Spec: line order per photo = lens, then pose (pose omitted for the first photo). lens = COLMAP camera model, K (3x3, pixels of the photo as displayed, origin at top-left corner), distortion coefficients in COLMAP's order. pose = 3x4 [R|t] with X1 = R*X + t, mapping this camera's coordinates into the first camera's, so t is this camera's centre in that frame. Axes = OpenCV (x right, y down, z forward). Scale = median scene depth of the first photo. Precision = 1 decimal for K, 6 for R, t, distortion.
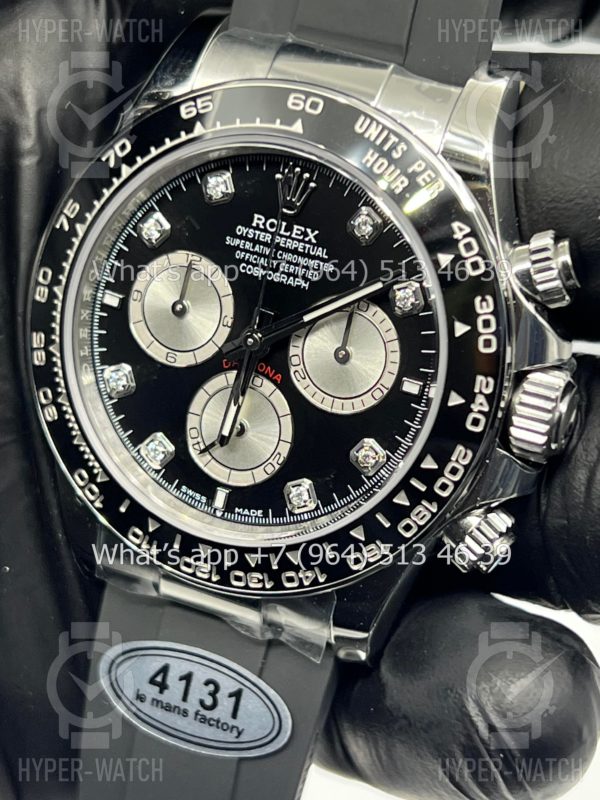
lens RADIAL K [[1949.3, 0, 302.0], [0, 1949.3, 411.5], [0, 0, 1]] dist [0.202122, 0.046503]
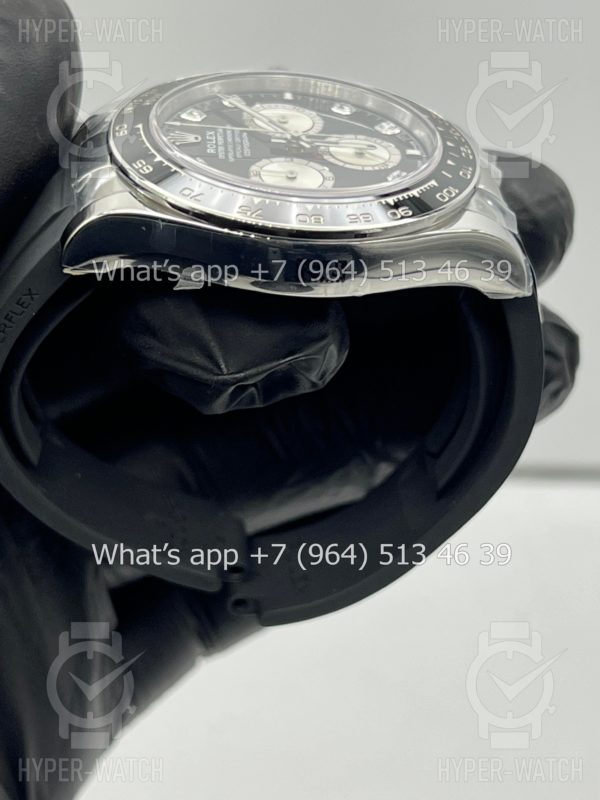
lens RADIAL K [[1960.2, 0, 296.6], [0, 1960.2, 397.1], [0, 0, 1]] dist [0.202192, -0.229413]
pose [[-0.319090, -0.191897, 0.928093, -1.354540], [0.942586, -0.166096, 0.289730, -0.469310], [0.098554, 0.967258, 0.233880, 0.848647]]
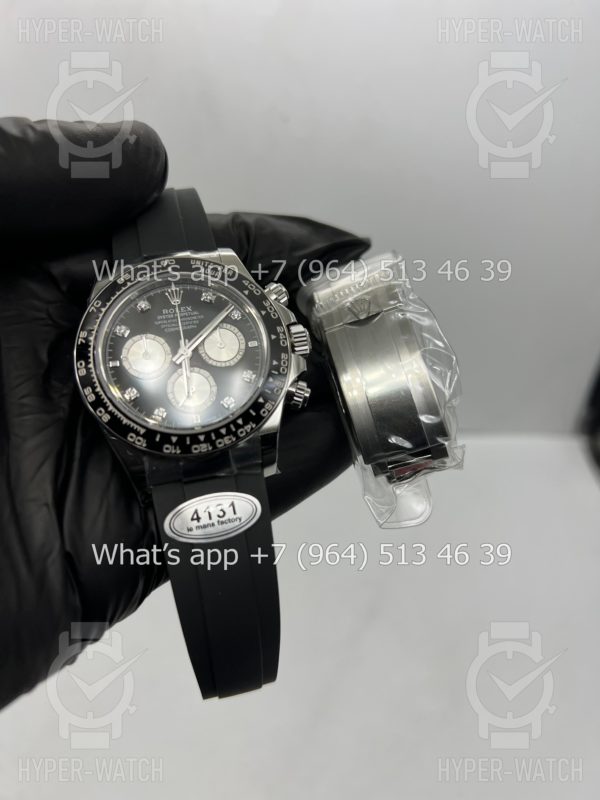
lens RADIAL K [[600.4, 0, 305.4], [0, 600.4, 398.4], [0, 0, 1]] dist [0.008181, -0.001277]
pose [[0.771956, -0.267175, 0.576803, -0.352918], [0.479421, 0.840539, -0.252290, 0.270898], [-0.417420, 0.471288, 0.776948, 0.386476]]
